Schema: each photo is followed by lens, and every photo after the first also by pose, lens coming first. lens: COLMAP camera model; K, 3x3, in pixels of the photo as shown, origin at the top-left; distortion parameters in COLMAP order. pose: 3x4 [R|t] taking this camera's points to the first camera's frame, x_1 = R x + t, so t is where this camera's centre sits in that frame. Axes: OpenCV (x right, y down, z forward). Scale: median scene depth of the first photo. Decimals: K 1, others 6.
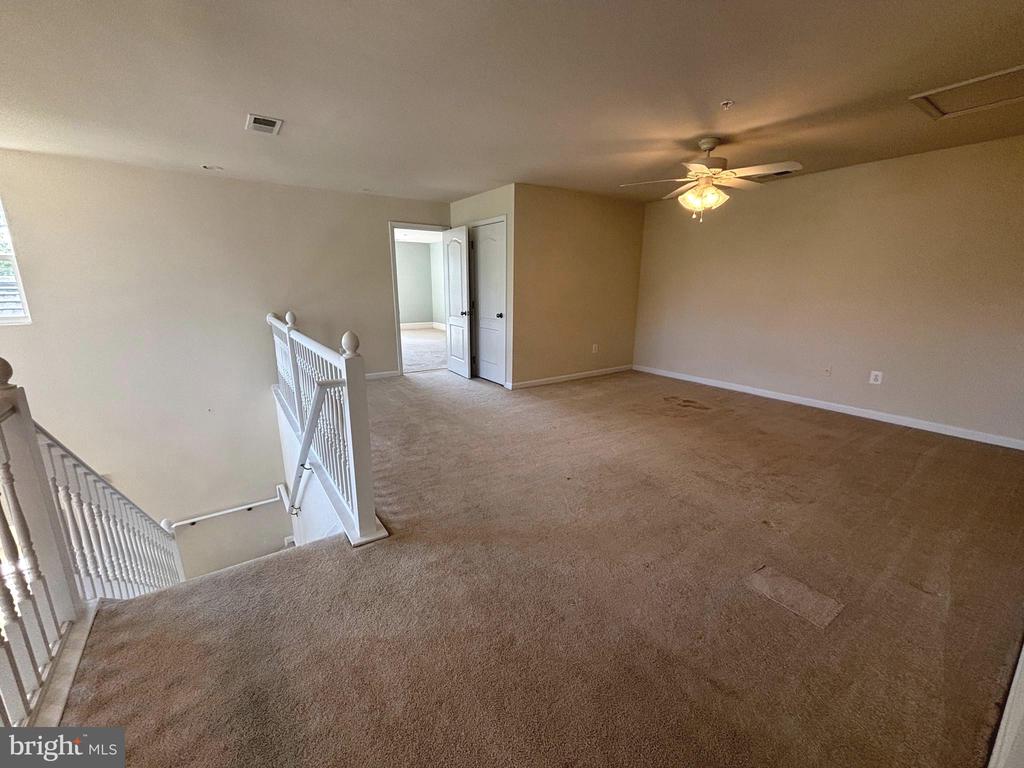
lens RADIAL K [[414.6, 0, 509.6], [0, 414.6, 383.3], [0, 0, 1]] dist [-0.001474, 0.000117]
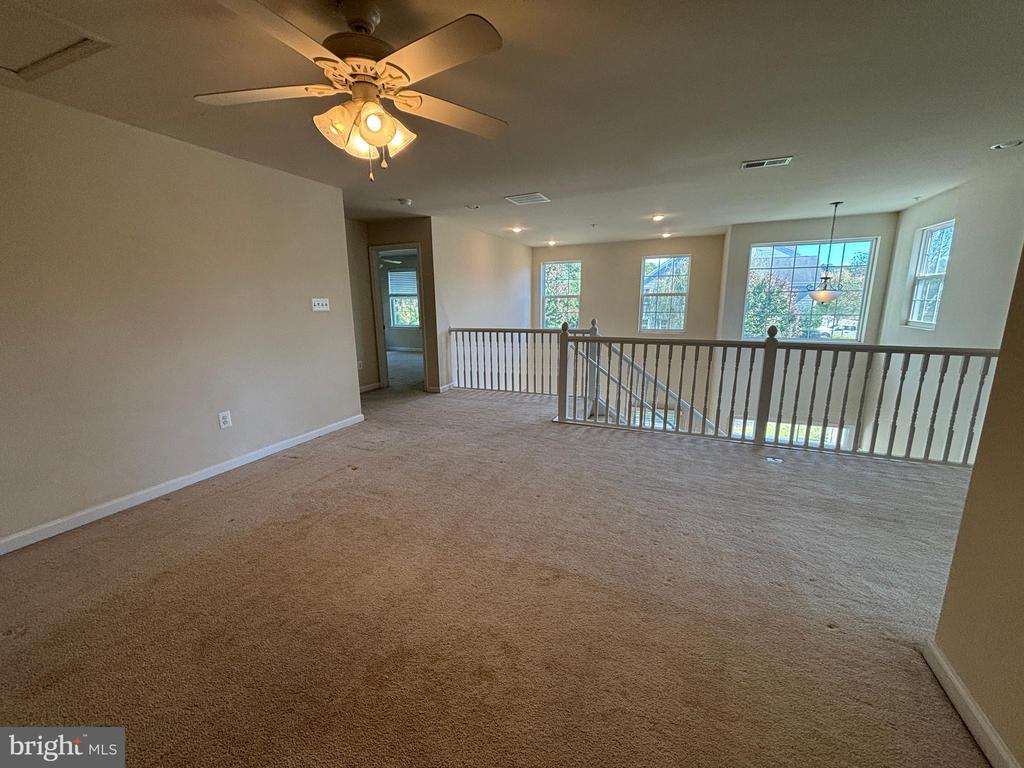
lens RADIAL K [[414.6, 0, 509.6], [0, 414.6, 383.3], [0, 0, 1]] dist [-0.001474, 0.000117]
pose [[-0.847739, 0.112420, -0.518363, 0.551337], [-0.115978, 0.914345, 0.387971, -0.342421], [0.517579, 0.389017, -0.762088, 1.408163]]
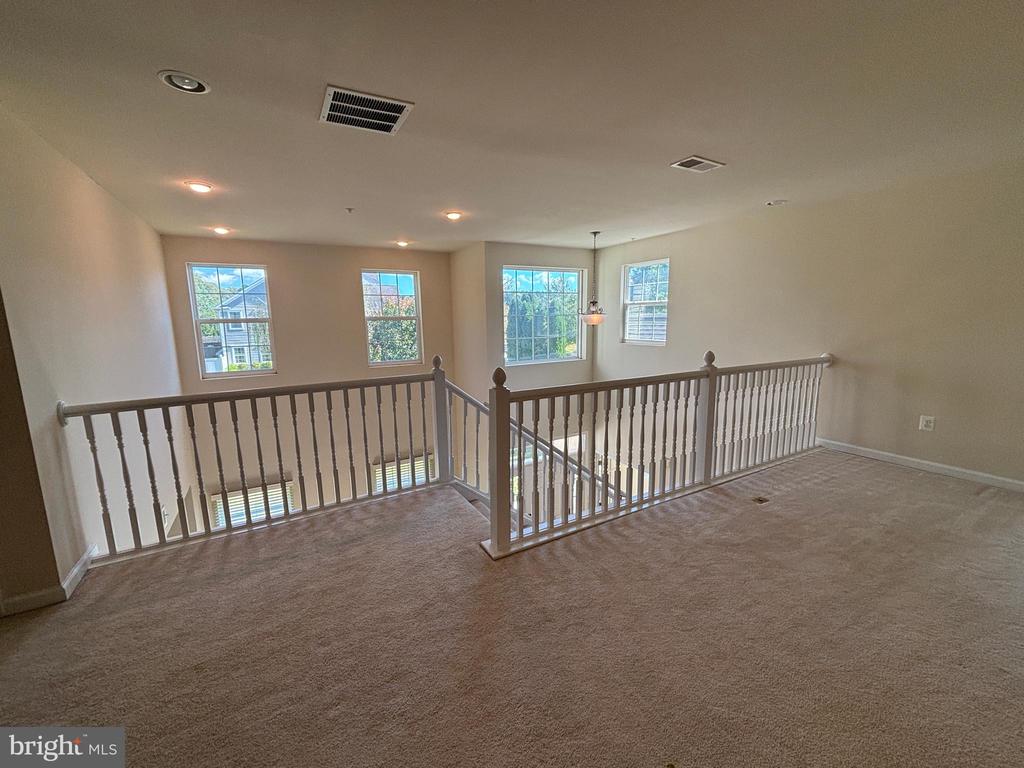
lens RADIAL K [[414.6, 0, 509.6], [0, 414.6, 383.3], [0, 0, 1]] dist [-0.001474, 0.000117]
pose [[-0.078883, 0.155308, -0.984712, 0.402765], [-0.217926, 0.961211, 0.169059, -0.151598], [0.972772, 0.227930, -0.041978, 0.579864]]
